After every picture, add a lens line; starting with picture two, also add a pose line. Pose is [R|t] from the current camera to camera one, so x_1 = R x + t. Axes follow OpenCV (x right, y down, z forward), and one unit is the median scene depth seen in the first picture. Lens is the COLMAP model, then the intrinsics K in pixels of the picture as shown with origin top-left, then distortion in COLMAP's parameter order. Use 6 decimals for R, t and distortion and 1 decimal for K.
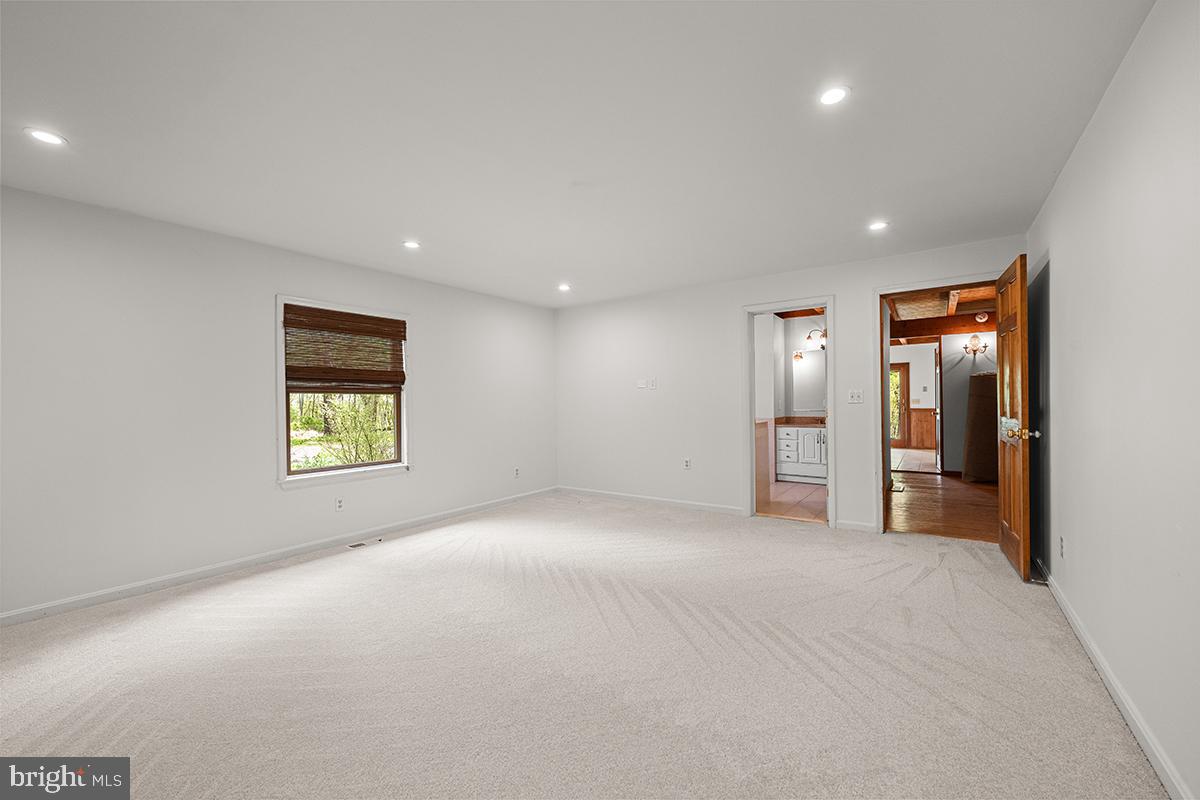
lens RADIAL K [[476.4, 0, 598.7], [0, 476.4, 397.6], [0, 0, 1]] dist [-0.003305, -0.000278]
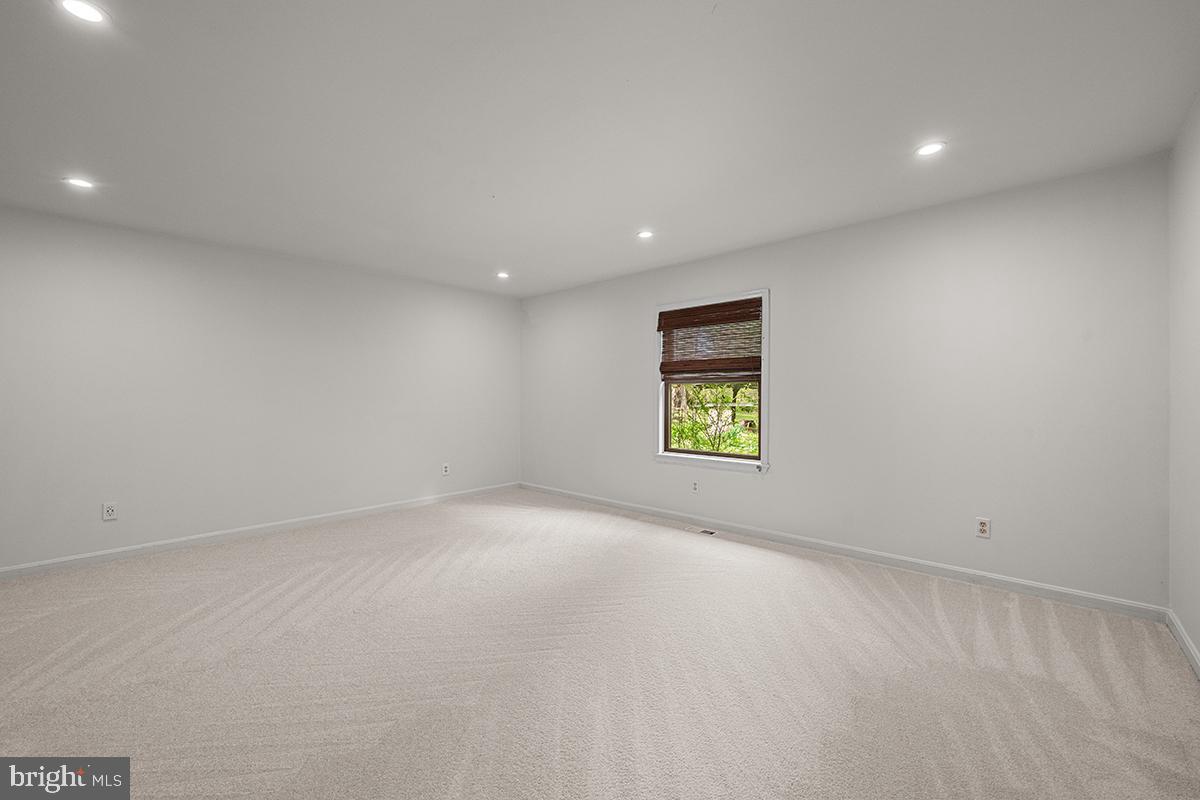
lens RADIAL K [[476.4, 0, 596.6], [0, 476.4, 398.0], [0, 0, 1]] dist [-0.003305, -0.000278]
pose [[-0.145591, -0.001220, -0.989344, 0.542141], [-0.000331, 0.999999, -0.001185, 0.025263], [0.989345, 0.000155, -0.145591, 0.920143]]
